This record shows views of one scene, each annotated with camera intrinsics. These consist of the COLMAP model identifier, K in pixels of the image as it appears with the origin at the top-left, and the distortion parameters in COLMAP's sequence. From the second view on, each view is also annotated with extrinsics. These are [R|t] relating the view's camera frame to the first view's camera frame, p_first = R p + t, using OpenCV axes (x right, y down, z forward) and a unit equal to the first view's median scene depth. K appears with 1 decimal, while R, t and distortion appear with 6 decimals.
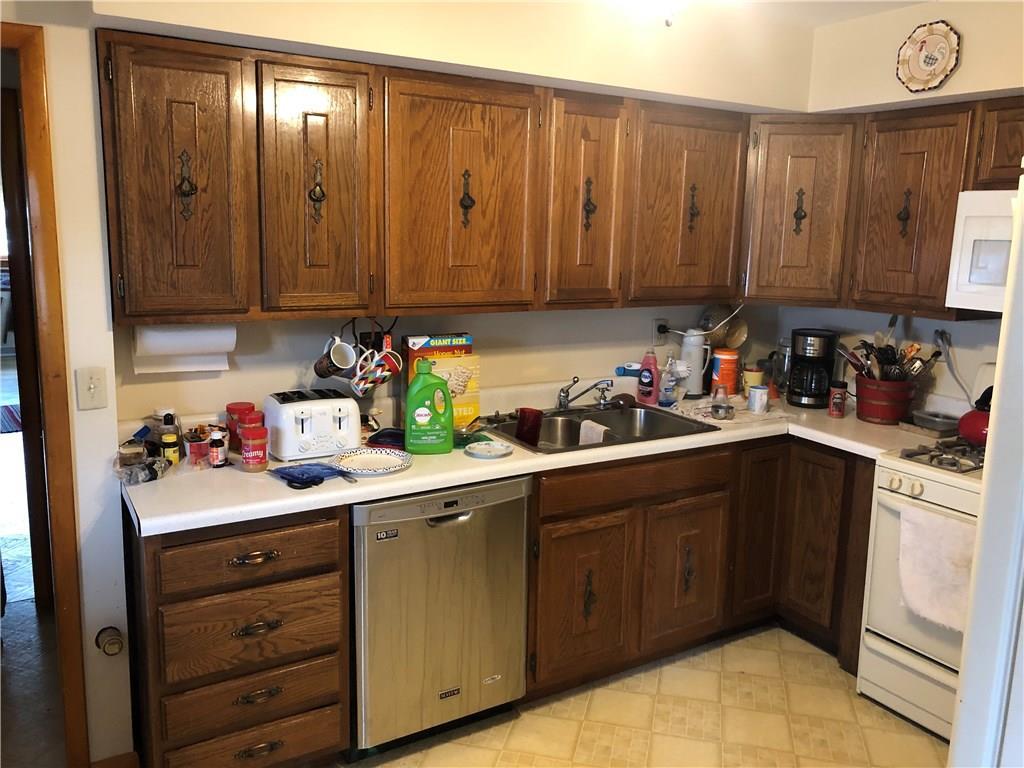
lens RADIAL K [[828.1, 0, 513.6], [0, 828.1, 378.5], [0, 0, 1]] dist [0.019553, -0.040763]
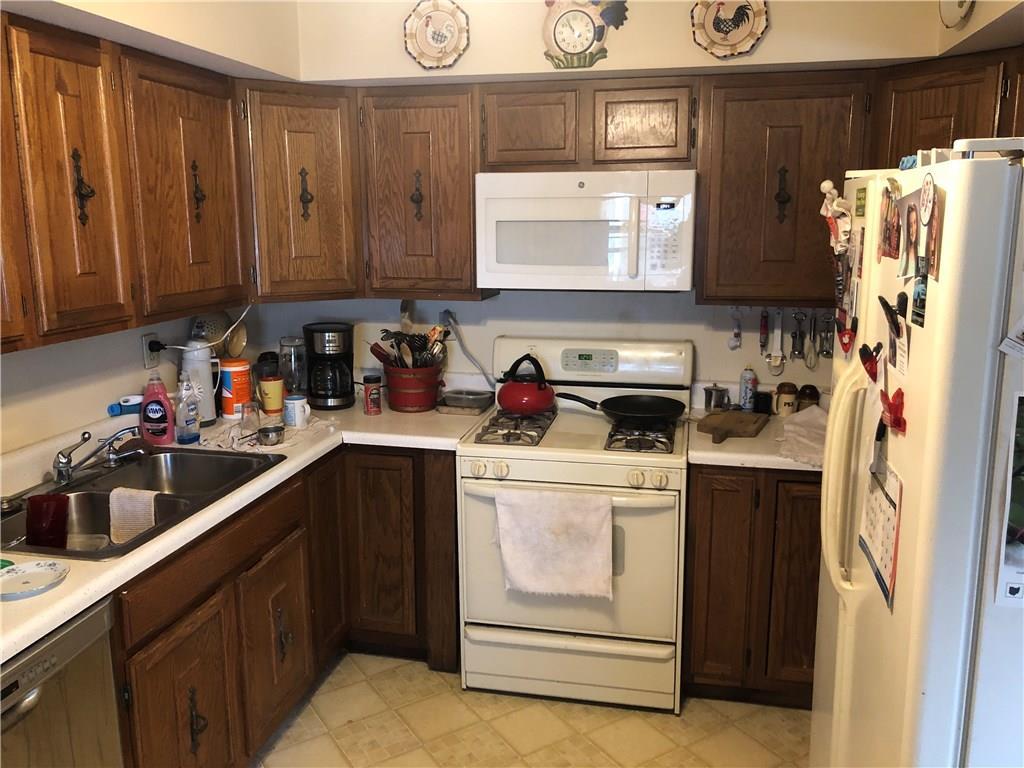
lens RADIAL K [[828.1, 0, 532.8], [0, 828.1, 369.7], [0, 0, 1]] dist [0.019553, -0.040763]
pose [[0.690289, -0.160308, 0.705551, -0.154024], [0.153329, 0.985409, 0.073882, -0.048703], [-0.707101, 0.057182, 0.704797, 0.231612]]
